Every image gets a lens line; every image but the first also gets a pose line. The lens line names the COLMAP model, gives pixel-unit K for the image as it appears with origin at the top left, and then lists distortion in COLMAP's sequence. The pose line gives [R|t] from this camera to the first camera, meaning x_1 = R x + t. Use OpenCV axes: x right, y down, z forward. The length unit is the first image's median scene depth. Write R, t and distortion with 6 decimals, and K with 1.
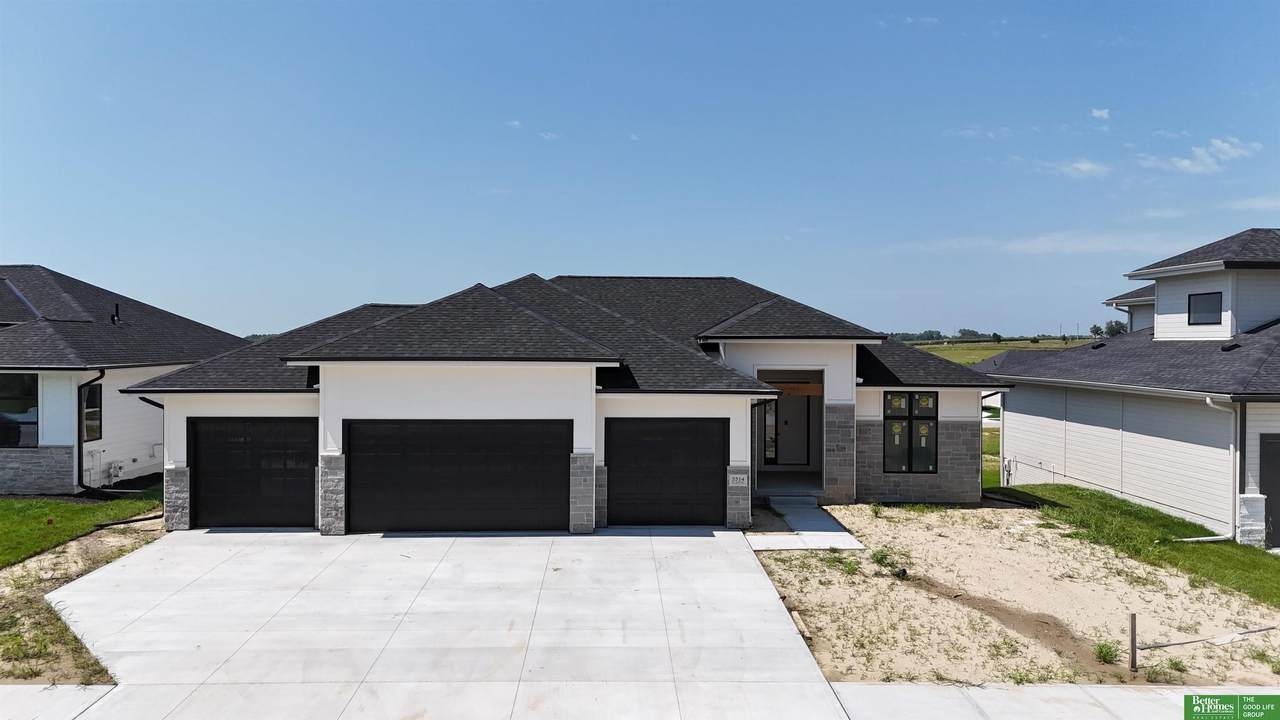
lens RADIAL K [[984.7, 0, 651.9], [0, 984.7, 347.9], [0, 0, 1]] dist [0.045280, -0.026395]
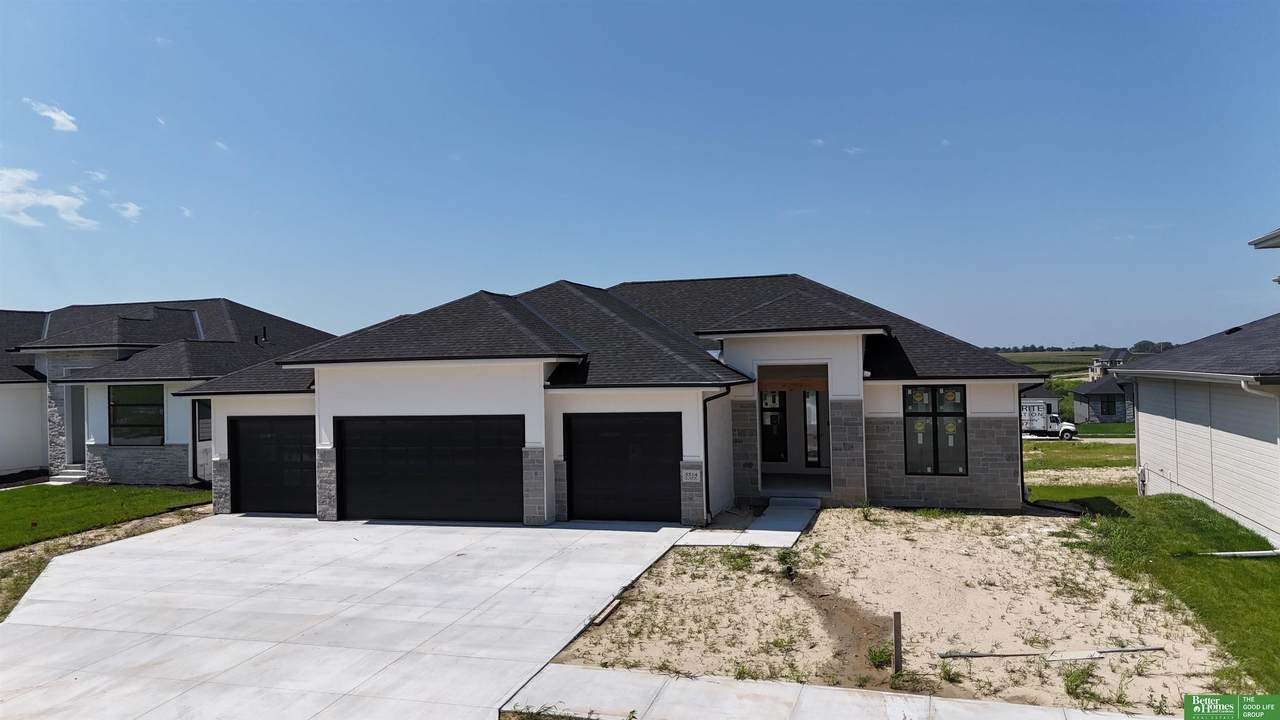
lens RADIAL K [[984.7, 0, 651.9], [0, 984.7, 347.9], [0, 0, 1]] dist [0.045280, -0.026395]
pose [[0.943573, -0.033654, -0.329451, 0.382846], [0.025556, 0.999256, -0.028882, 0.035357], [0.330178, 0.018833, 0.943731, 0.064976]]
